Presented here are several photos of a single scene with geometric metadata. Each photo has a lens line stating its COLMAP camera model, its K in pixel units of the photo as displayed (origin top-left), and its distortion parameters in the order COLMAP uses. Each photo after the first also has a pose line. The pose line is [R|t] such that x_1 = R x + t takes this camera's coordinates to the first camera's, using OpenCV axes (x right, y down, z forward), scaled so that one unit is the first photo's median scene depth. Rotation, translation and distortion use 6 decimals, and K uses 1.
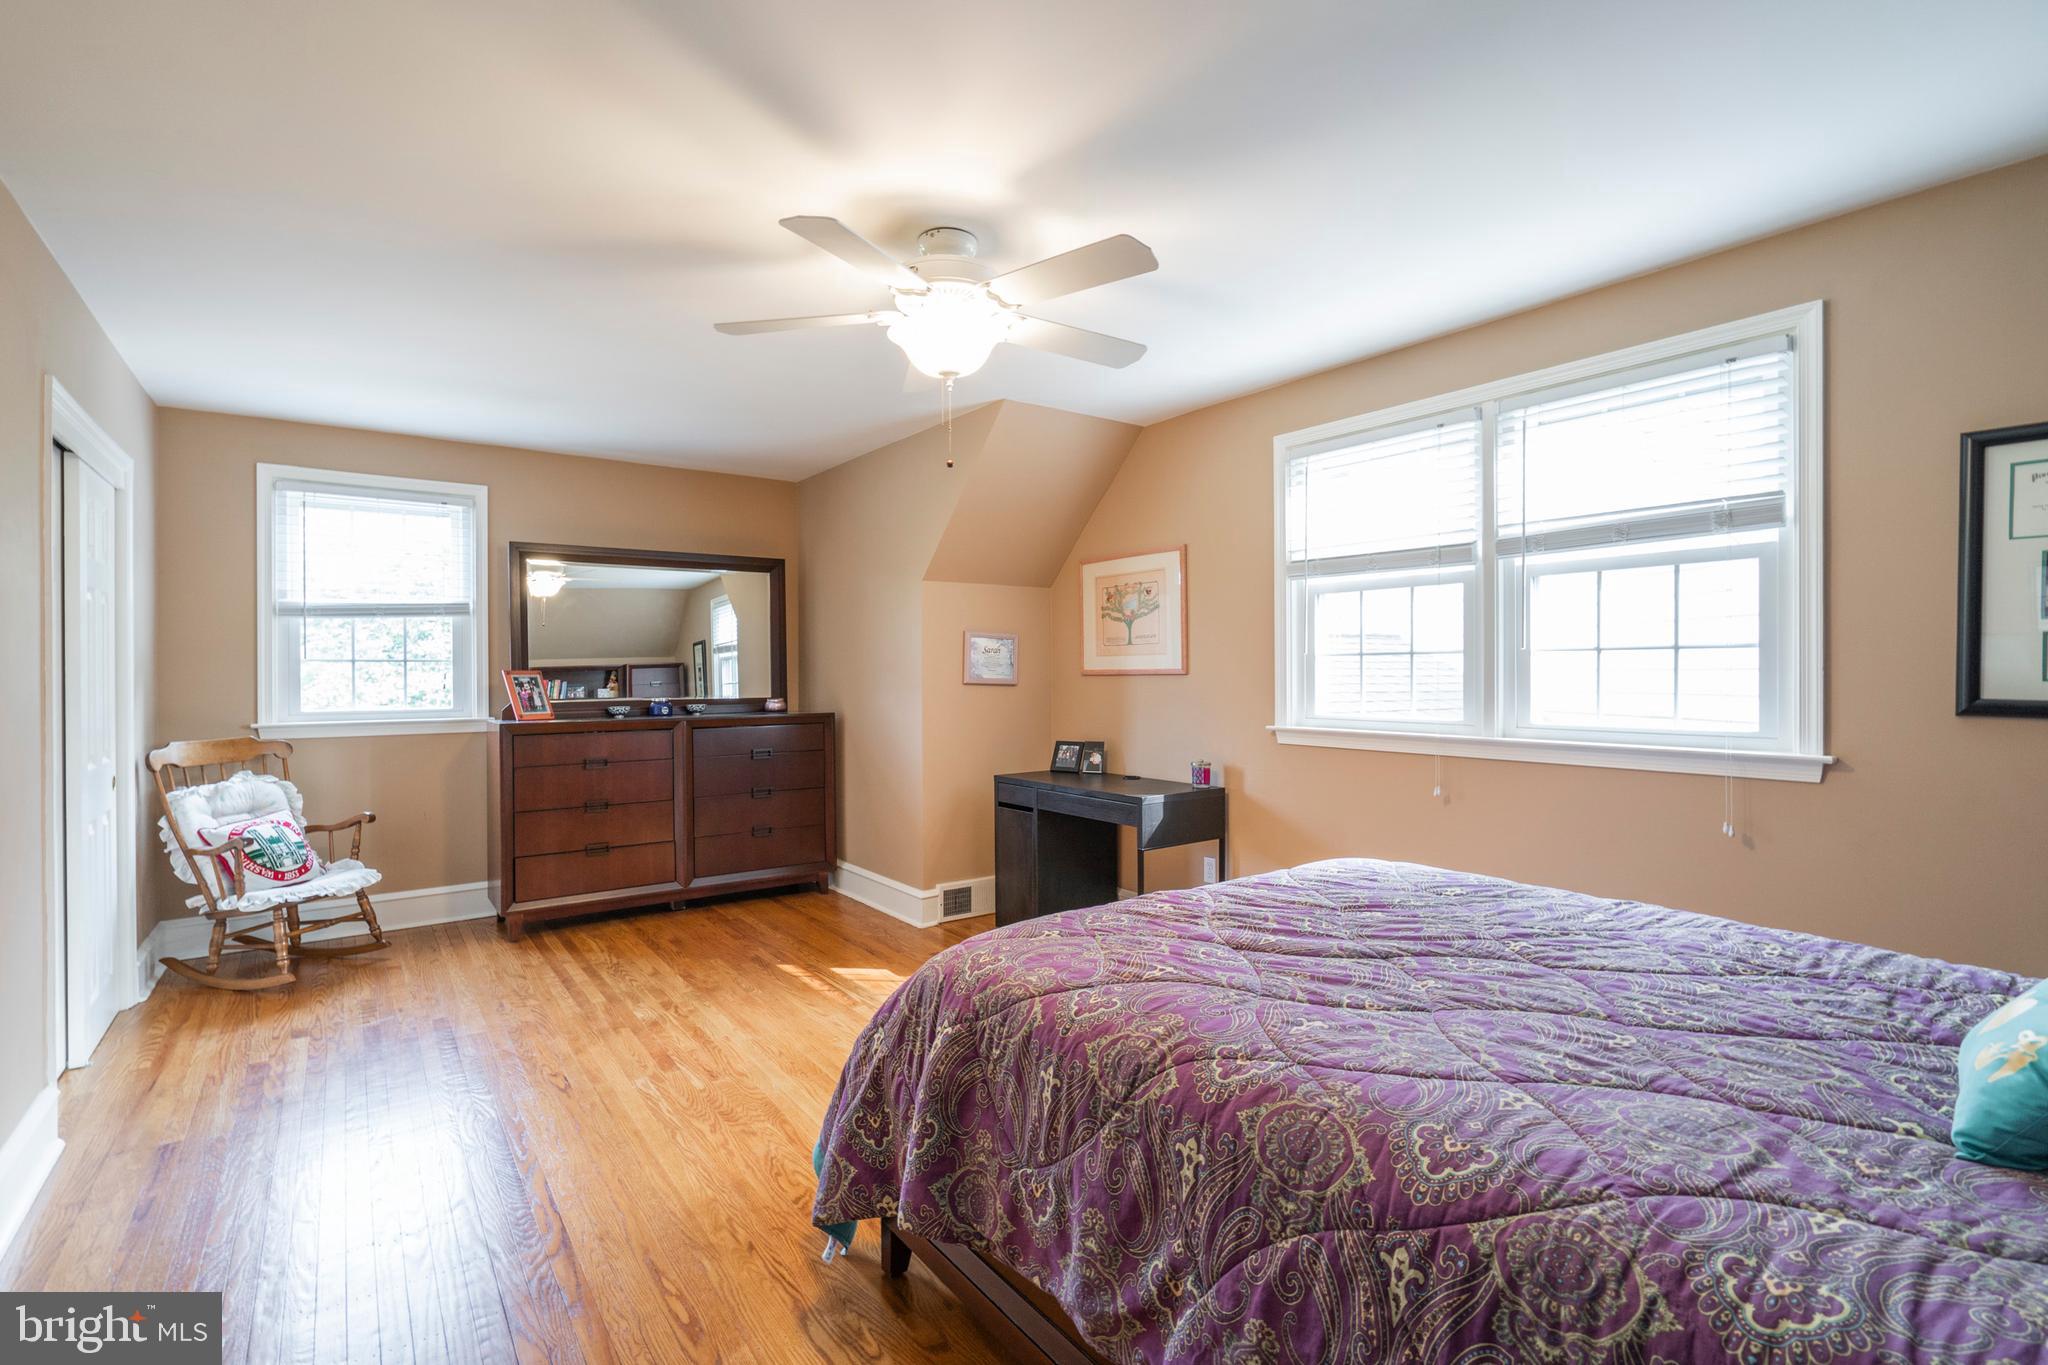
lens RADIAL K [[943.1, 0, 1022.3], [0, 943.1, 678.6], [0, 0, 1]] dist [-0.004805, 0.000686]
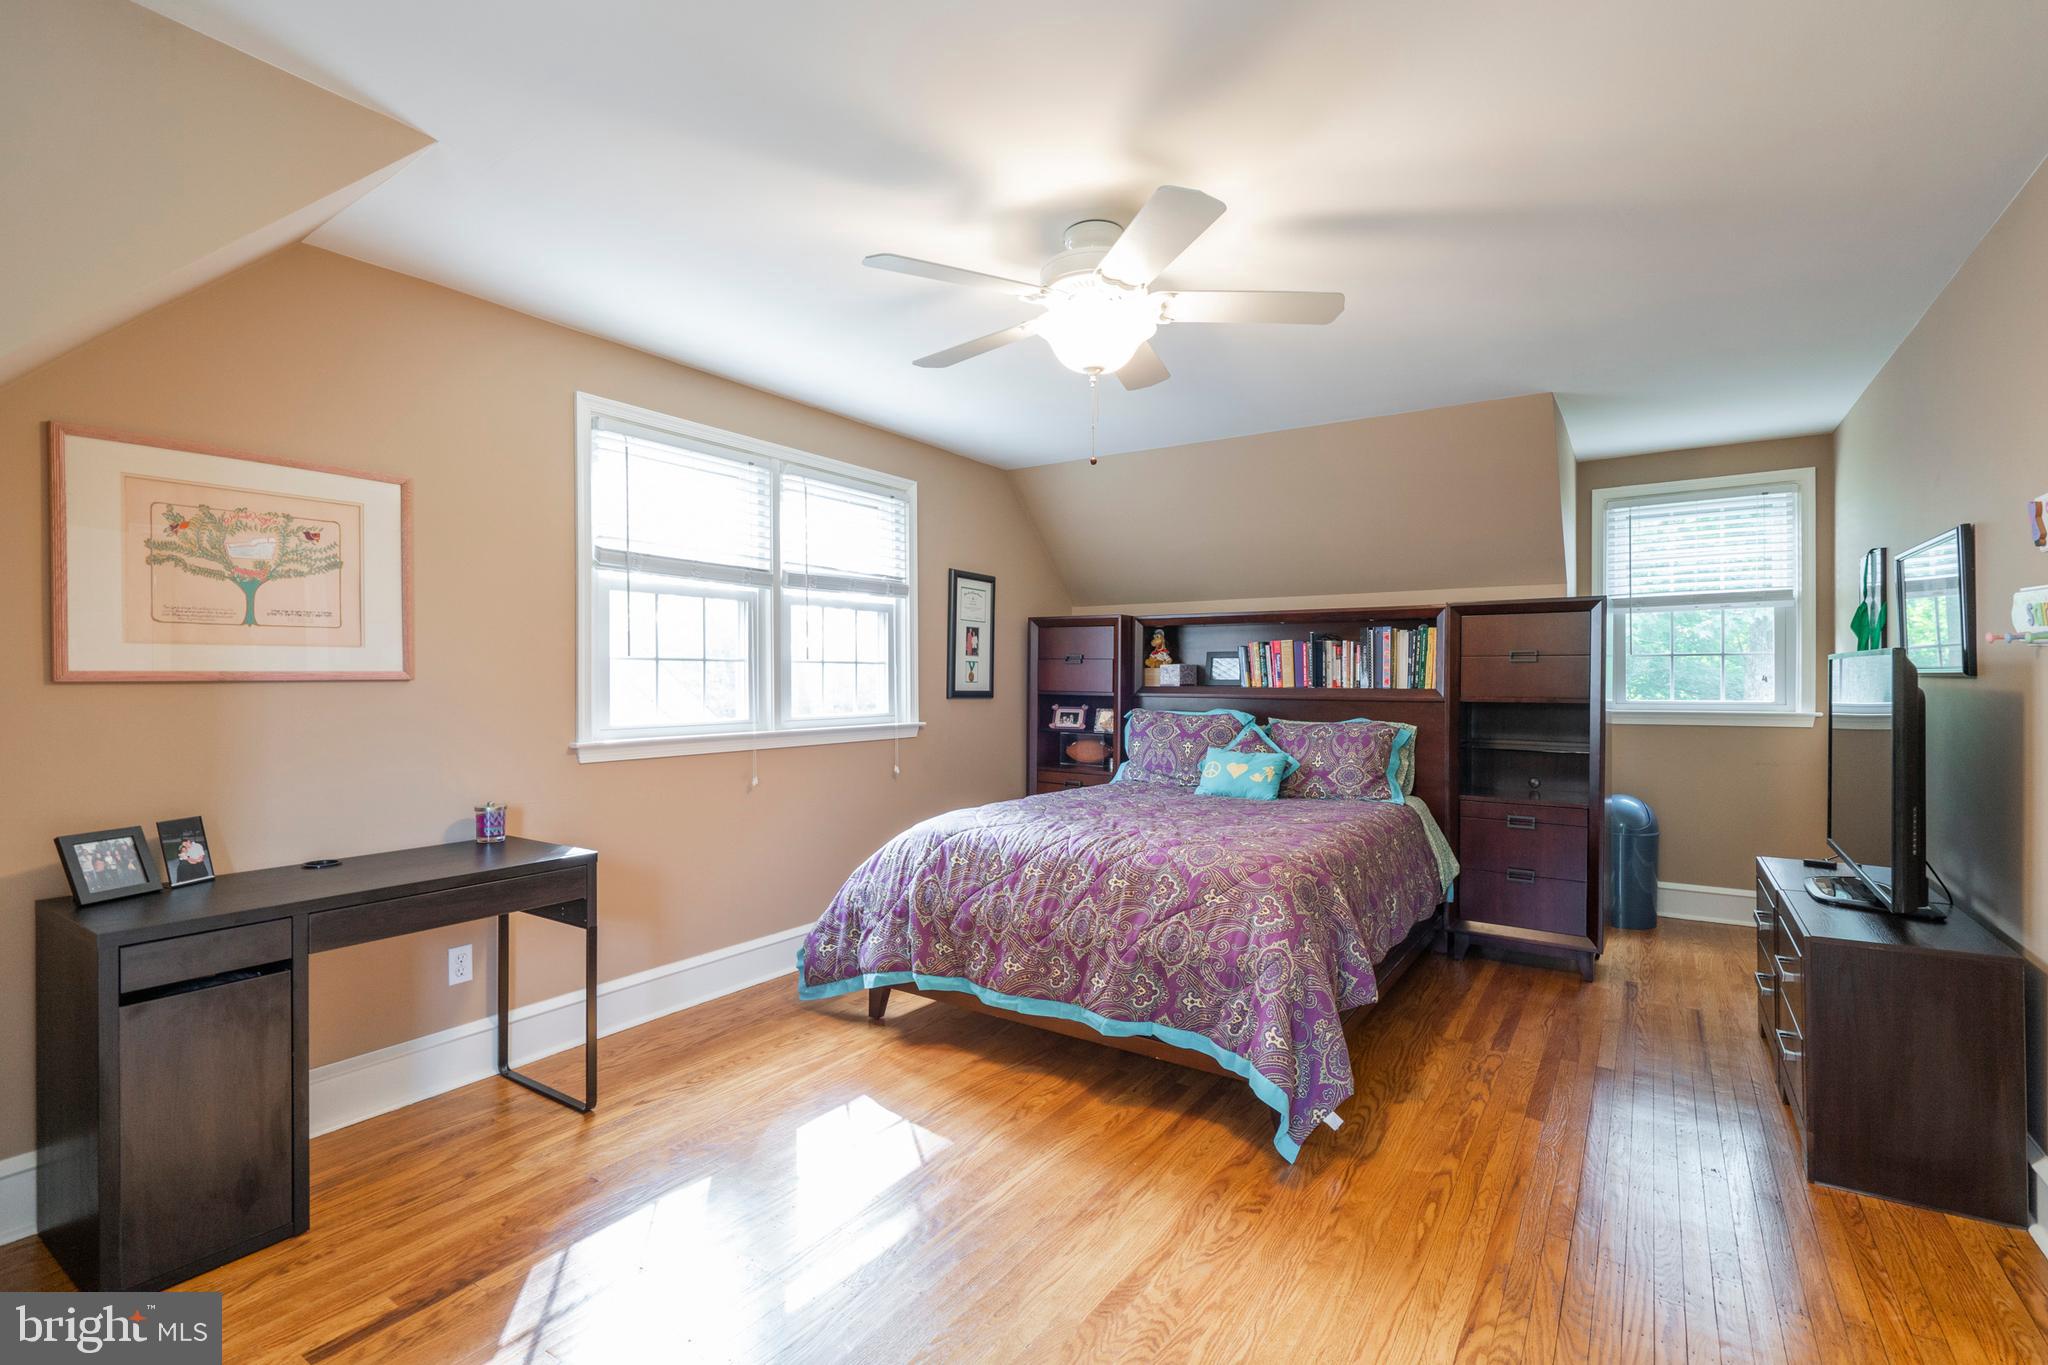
lens RADIAL K [[943.1, 0, 1022.3], [0, 943.1, 678.6], [0, 0, 1]] dist [-0.004805, 0.000686]
pose [[-0.341529, 0.006263, 0.939850, -0.739096], [0.011117, 0.999935, -0.002624, 0.000953], [-0.939806, 0.009553, -0.341576, 1.067250]]
